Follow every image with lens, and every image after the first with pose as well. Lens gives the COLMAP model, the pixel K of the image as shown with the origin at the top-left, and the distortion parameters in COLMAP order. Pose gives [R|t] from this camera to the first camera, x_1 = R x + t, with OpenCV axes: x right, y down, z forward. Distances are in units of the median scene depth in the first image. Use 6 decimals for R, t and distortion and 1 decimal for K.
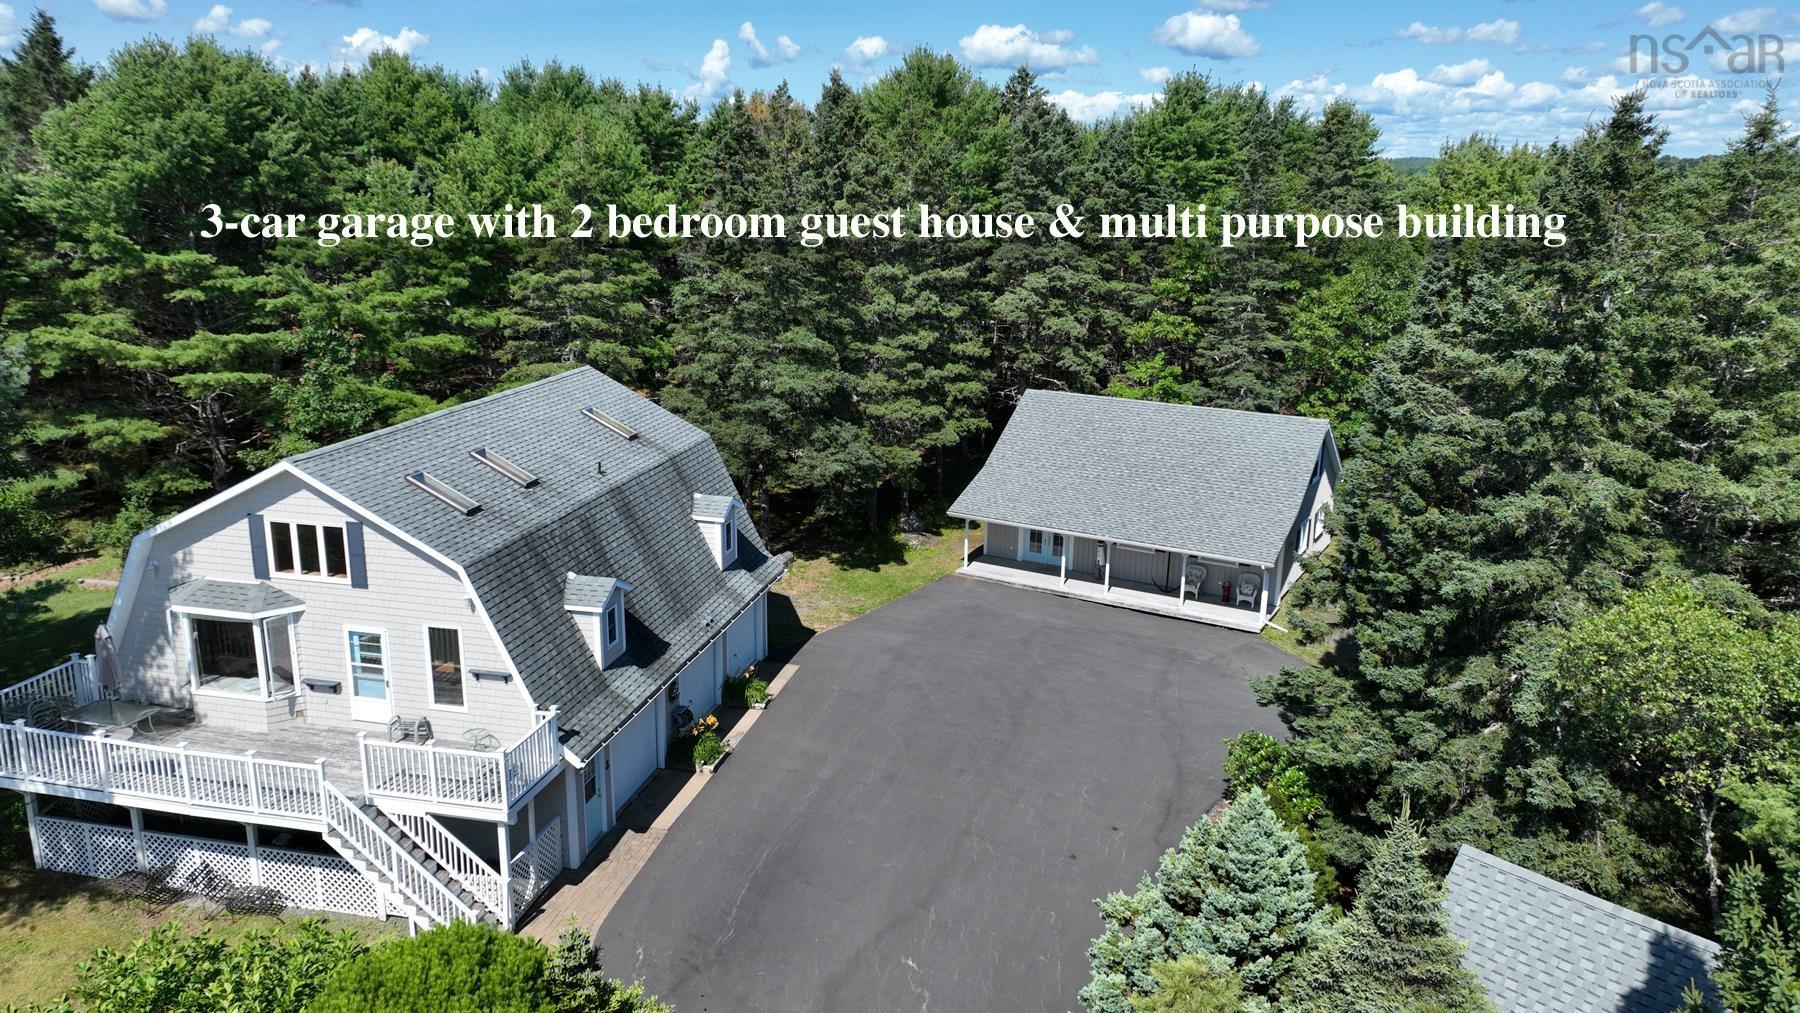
lens RADIAL K [[1261.1, 0, 900.2], [0, 1261.1, 512.8], [0, 0, 1]] dist [0.009963, -0.000691]
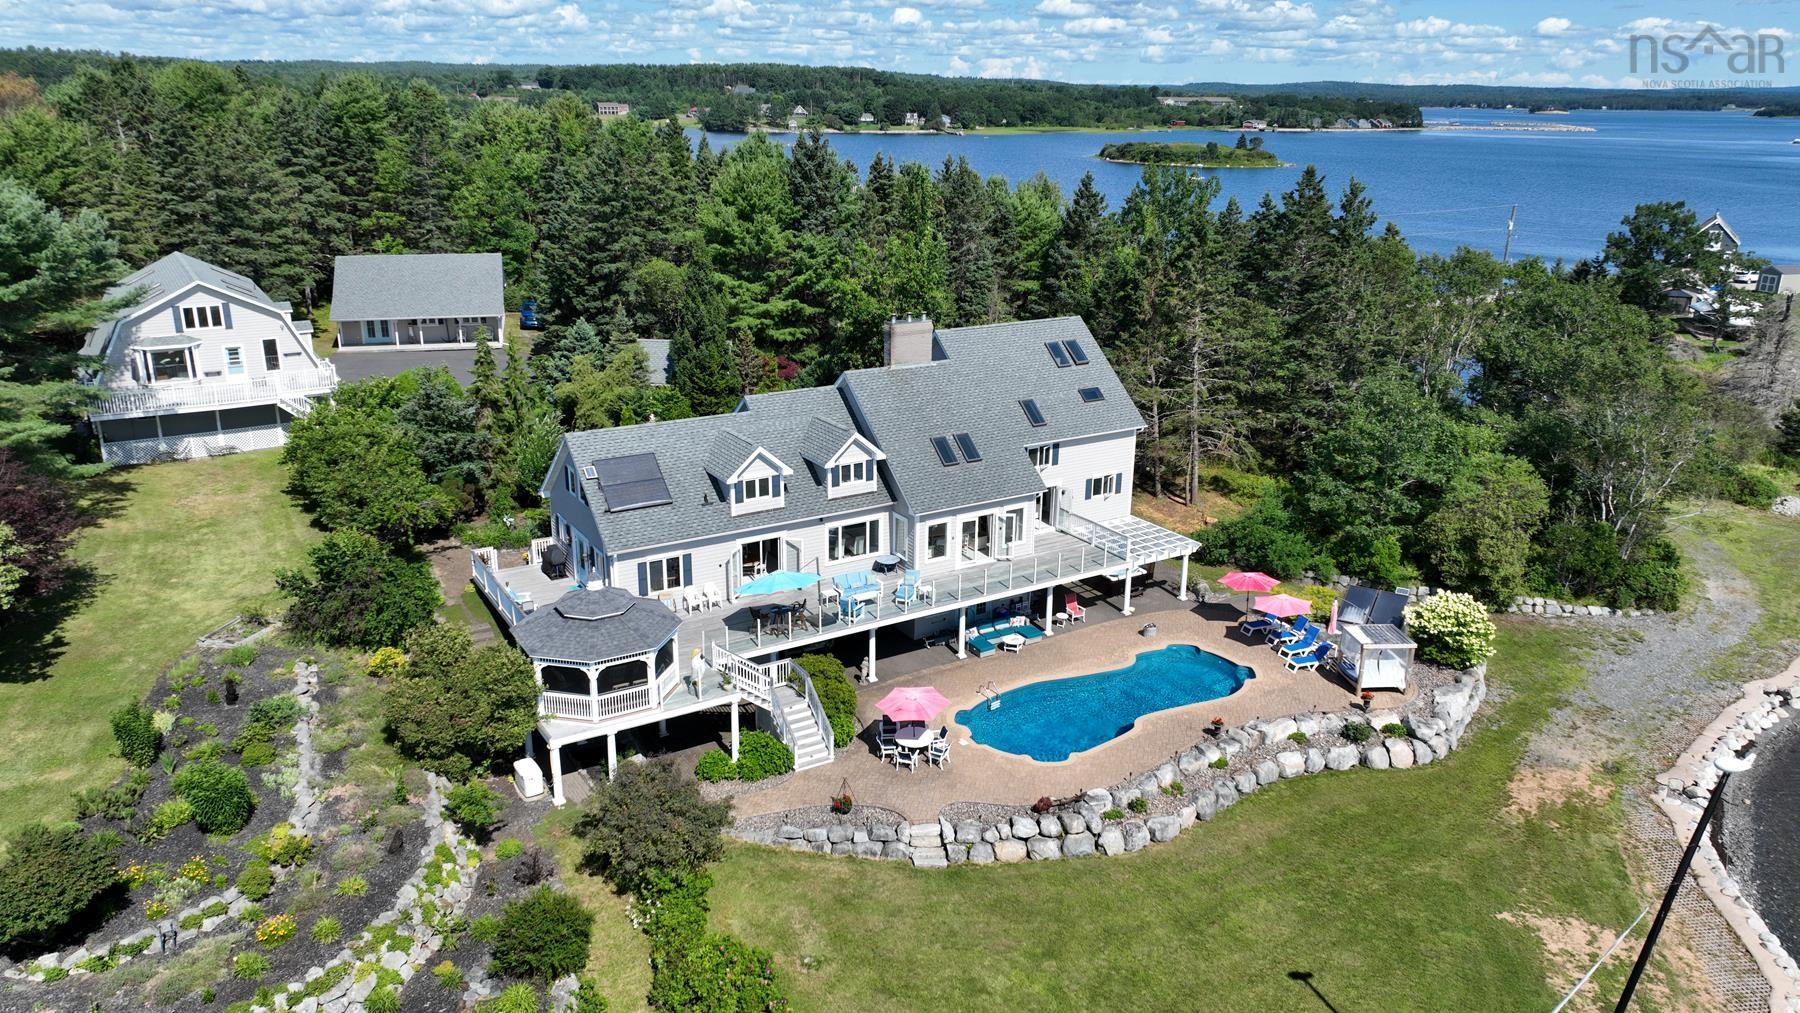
lens RADIAL K [[1261.1, 0, 901.2], [0, 1261.1, 503.5], [0, 0, 1]] dist [0.009963, -0.000691]
pose [[0.705610, -0.227208, 0.671187, -1.261855], [0.183578, 0.973475, 0.136545, 0.303036], [-0.684408, 0.026868, 0.728604, -1.789241]]
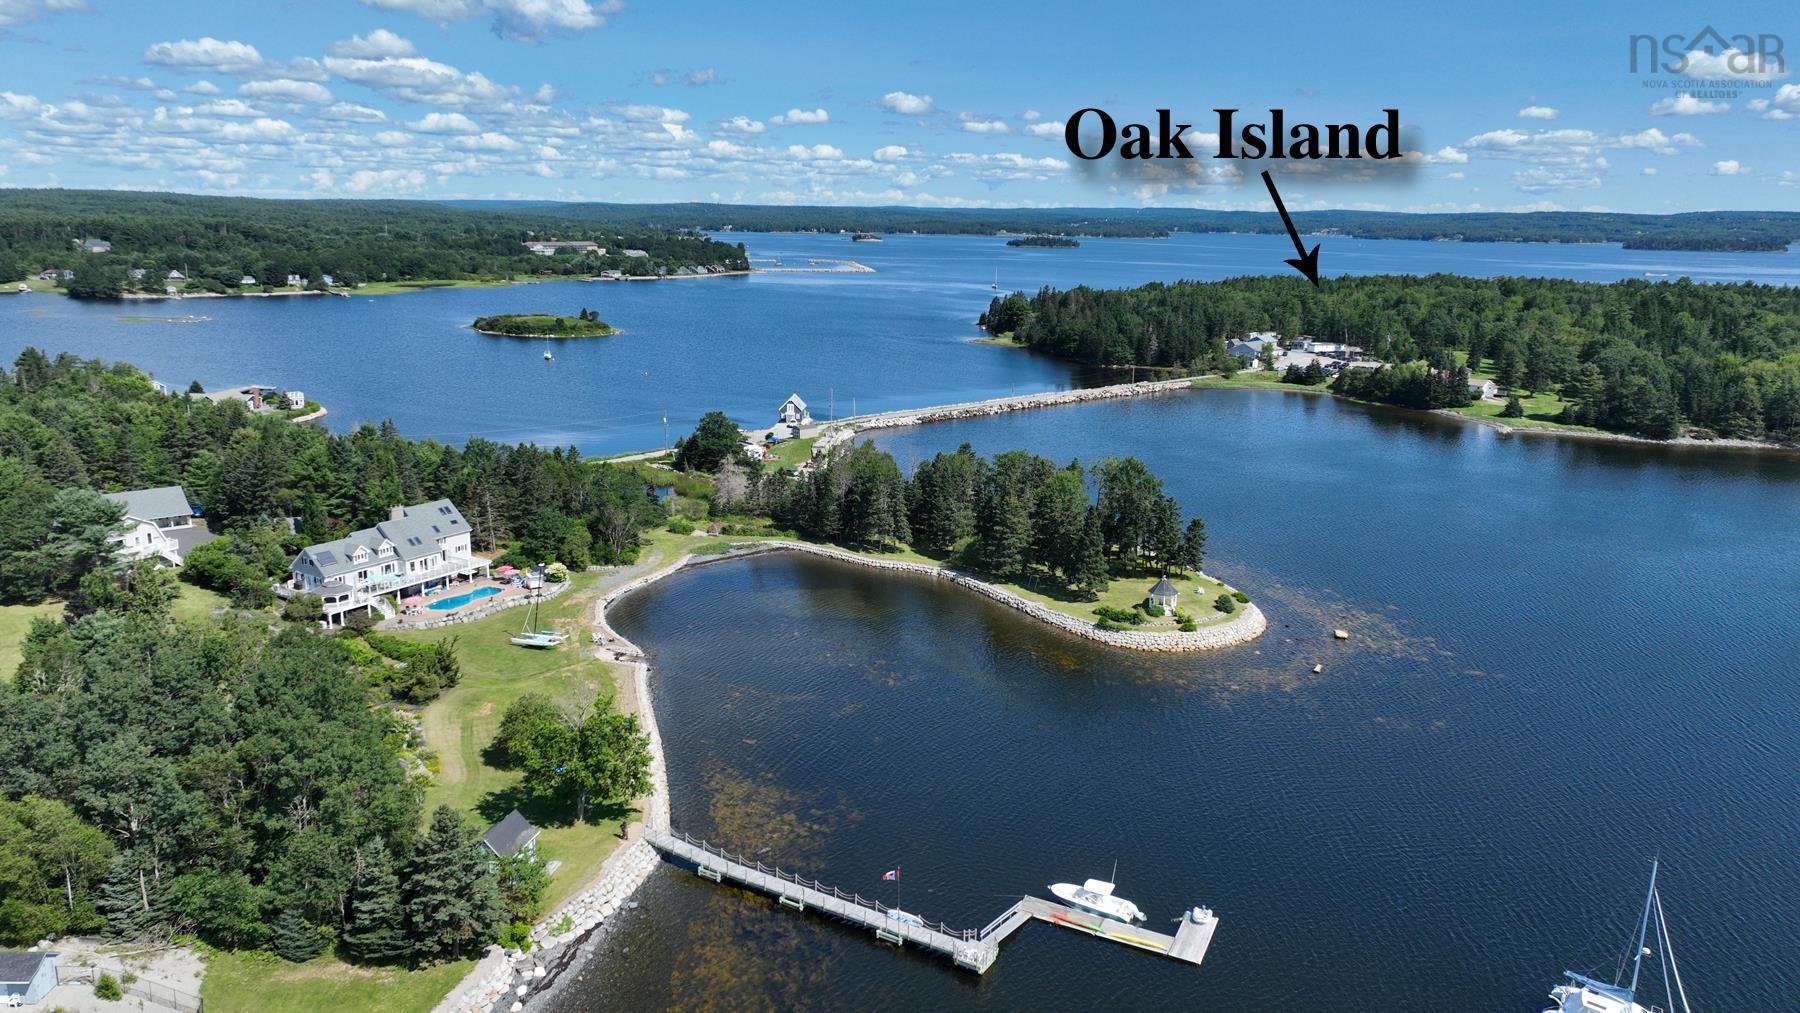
lens RADIAL K [[1261.1, 0, 904.7], [0, 1261.1, 512.0], [0, 0, 1]] dist [0.009963, -0.000691]
pose [[0.312274, -0.229801, 0.921779, -5.762098], [0.236790, 0.958505, 0.158739, -0.154011], [-0.920008, 0.168698, 0.353731, -5.710306]]
